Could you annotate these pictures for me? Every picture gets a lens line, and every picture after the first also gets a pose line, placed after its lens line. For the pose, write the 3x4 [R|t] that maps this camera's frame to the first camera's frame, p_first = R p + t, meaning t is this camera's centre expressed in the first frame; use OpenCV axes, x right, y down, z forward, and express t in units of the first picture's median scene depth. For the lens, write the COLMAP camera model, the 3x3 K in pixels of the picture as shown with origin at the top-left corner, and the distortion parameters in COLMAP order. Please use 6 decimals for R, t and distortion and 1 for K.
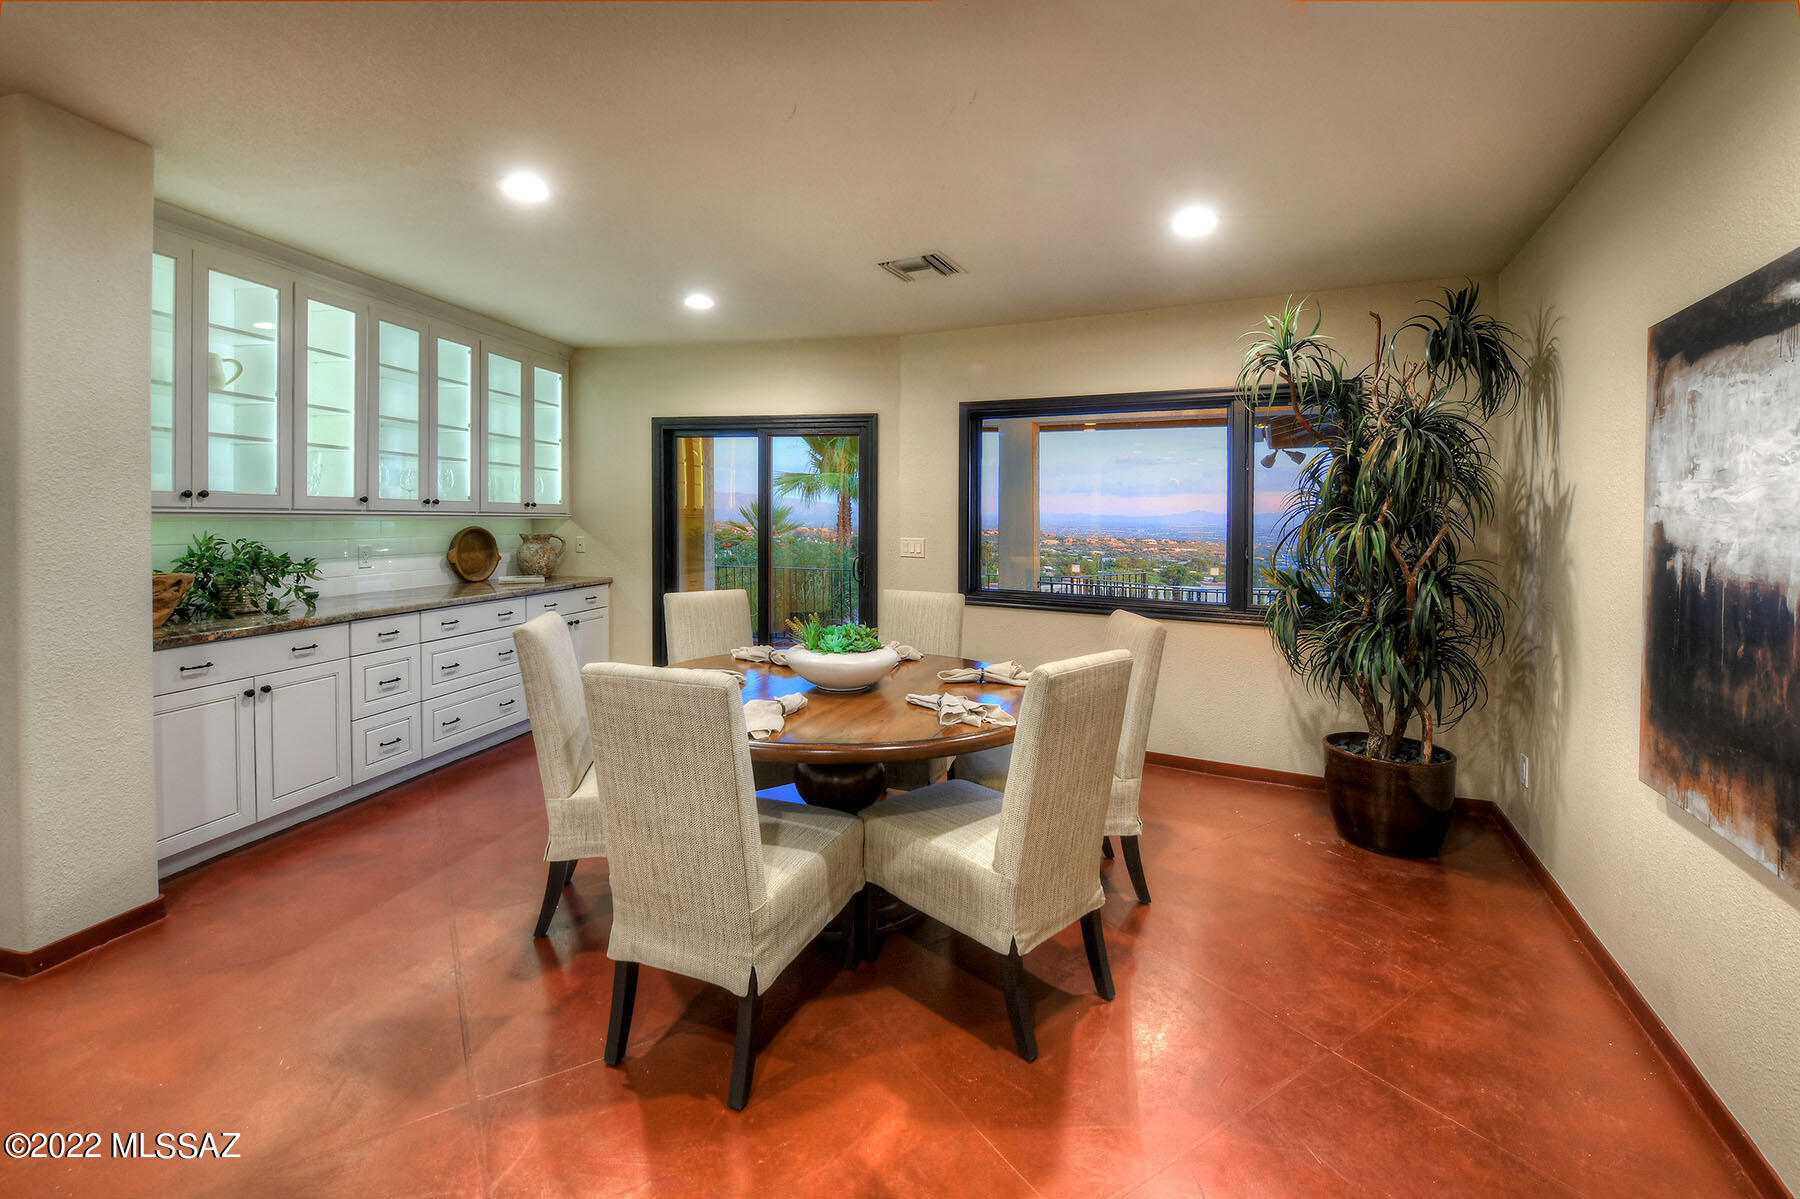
lens RADIAL K [[804.5, 0, 909.2], [0, 804.5, 519.5], [0, 0, 1]] dist [-0.009405, -0.001021]
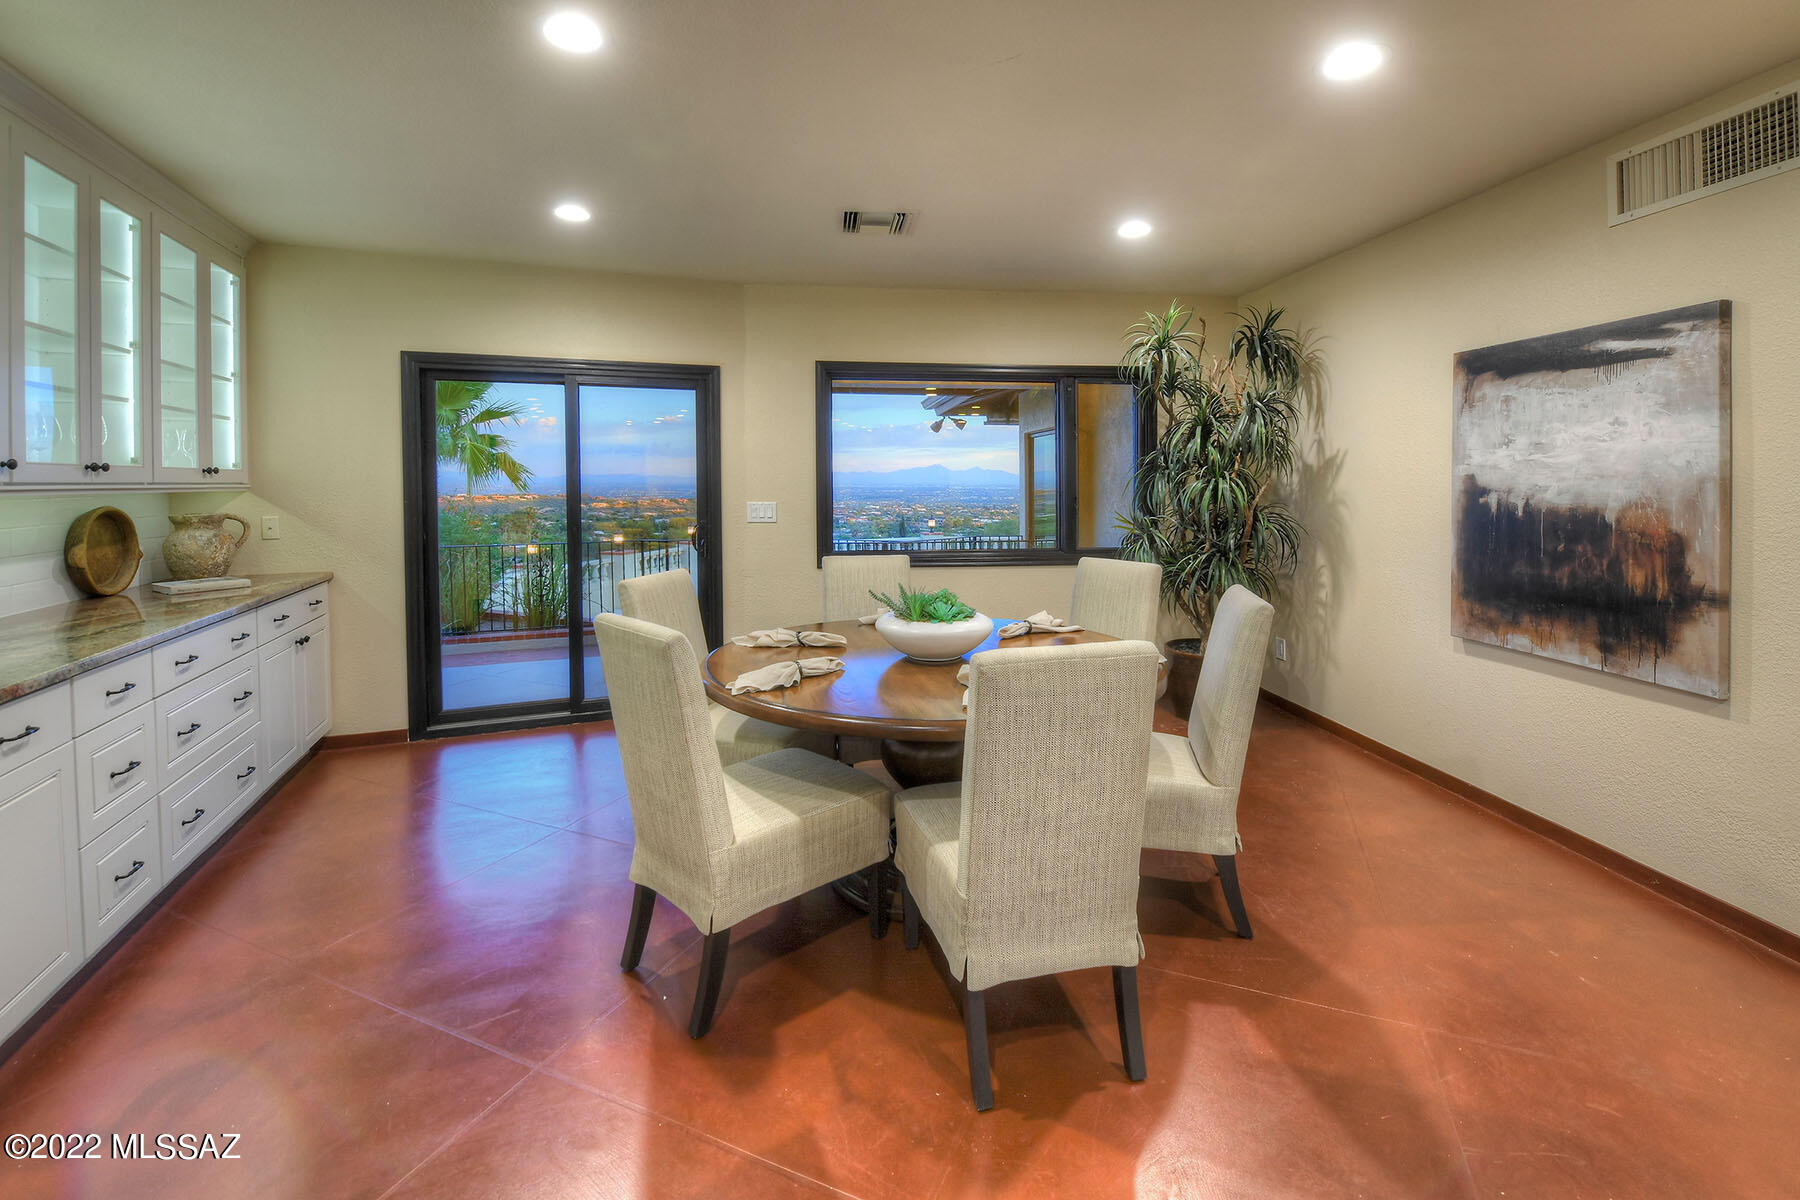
lens RADIAL K [[804.5, 0, 908.8], [0, 804.5, 484.9], [0, 0, 1]] dist [-0.009405, -0.001021]
pose [[0.815741, -0.020226, 0.578064, -0.696950], [0.016136, 0.999795, 0.012211, -0.010148], [-0.578193, -0.000633, 0.815900, 0.245805]]
